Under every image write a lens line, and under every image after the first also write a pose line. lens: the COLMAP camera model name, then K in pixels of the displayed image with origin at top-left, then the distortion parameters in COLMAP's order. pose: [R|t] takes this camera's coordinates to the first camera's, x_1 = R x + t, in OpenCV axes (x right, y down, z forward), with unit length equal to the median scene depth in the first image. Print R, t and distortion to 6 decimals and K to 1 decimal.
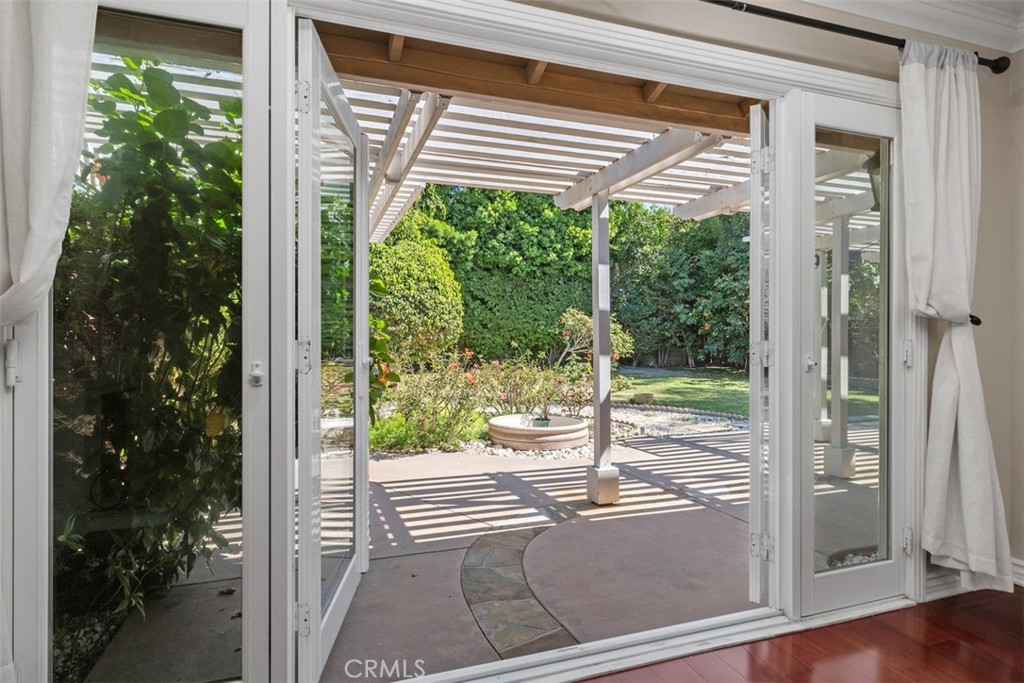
lens RADIAL K [[557.6, 0, 506.4], [0, 557.6, 349.1], [0, 0, 1]] dist [0.005536, 0.000548]
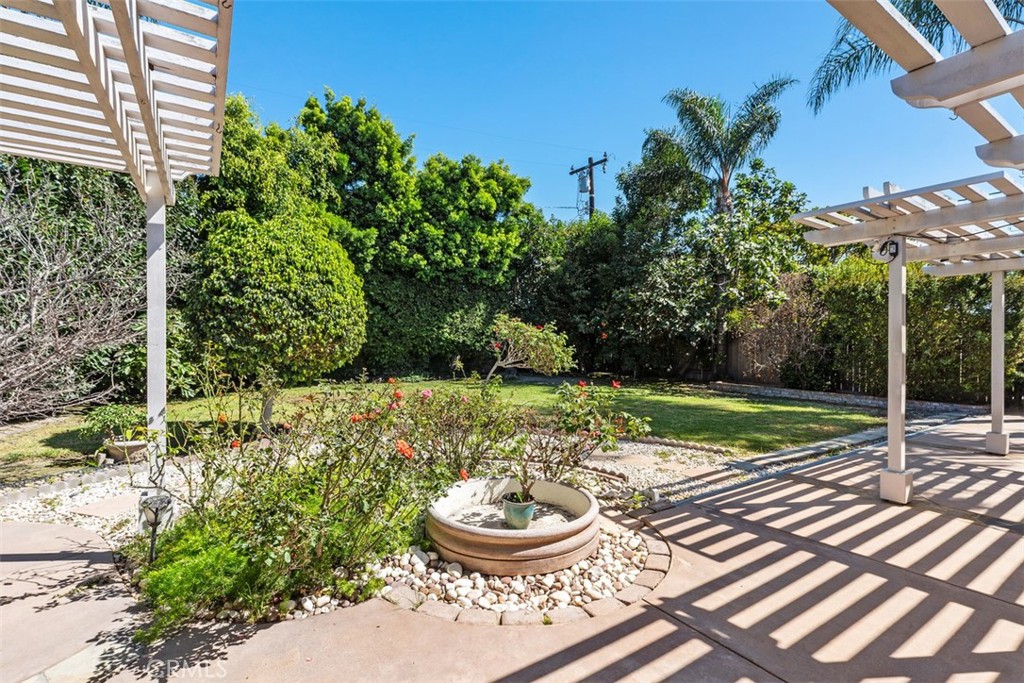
lens RADIAL K [[466.3, 0, 505.4], [0, 466.3, 348.0], [0, 0, 1]] dist [0.012443, -0.003742]
pose [[0.972701, 0.002027, 0.232053, -0.025908], [0.000259, 0.999952, -0.009820, -0.010127], [-0.232062, 0.009613, 0.972654, 0.210773]]
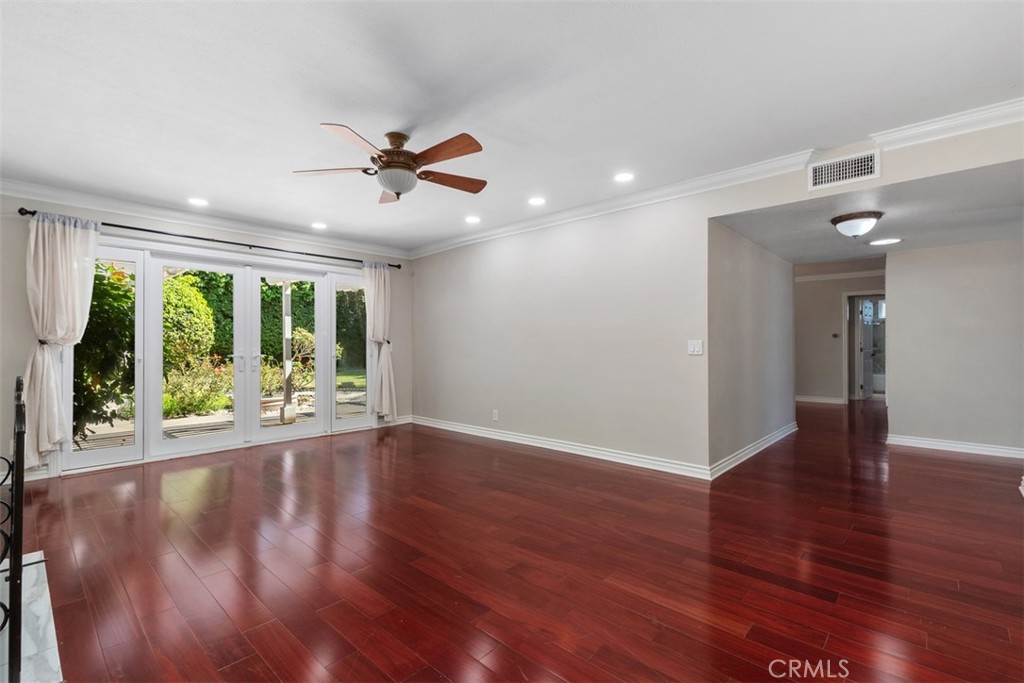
lens RADIAL K [[466.3, 0, 506.6], [0, 466.3, 344.9], [0, 0, 1]] dist [0.012443, -0.003742]
pose [[0.888795, -0.000583, 0.458305, 0.023639], [0.012020, 0.999685, -0.022039, 0.004892], [-0.458148, 0.025097, 0.888522, -0.249510]]
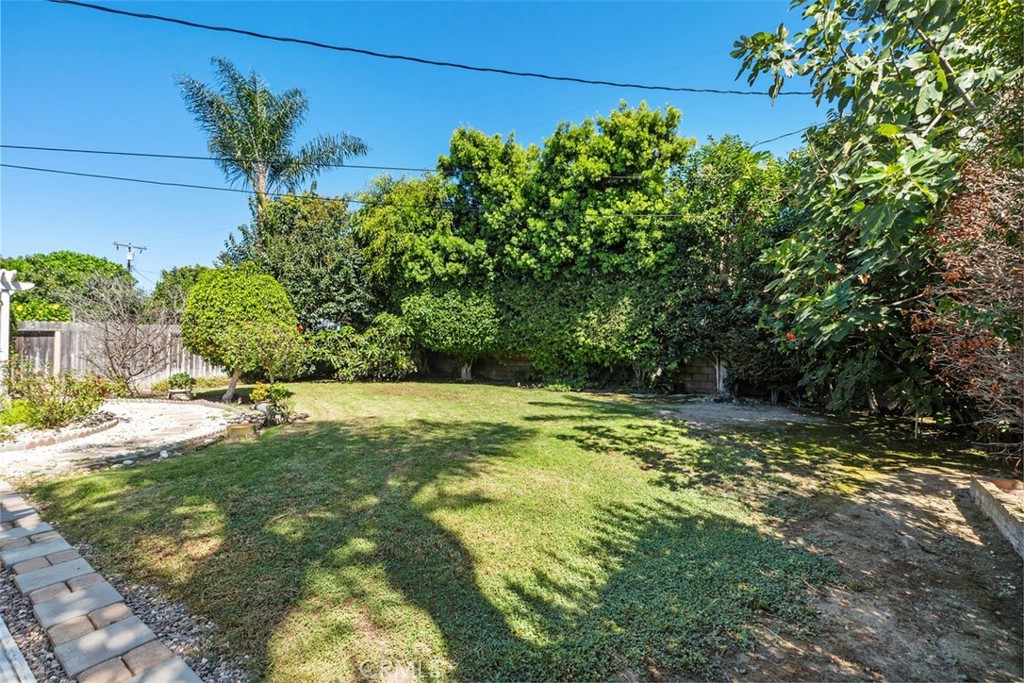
lens RADIAL K [[466.3, 0, 509.3], [0, 466.3, 341.8], [0, 0, 1]] dist [0.012443, -0.003742]
pose [[0.579430, -0.001495, -0.815021, 0.620998], [-0.035181, 0.999020, -0.026844, -0.015696], [0.814263, 0.044227, 0.578810, 0.575176]]
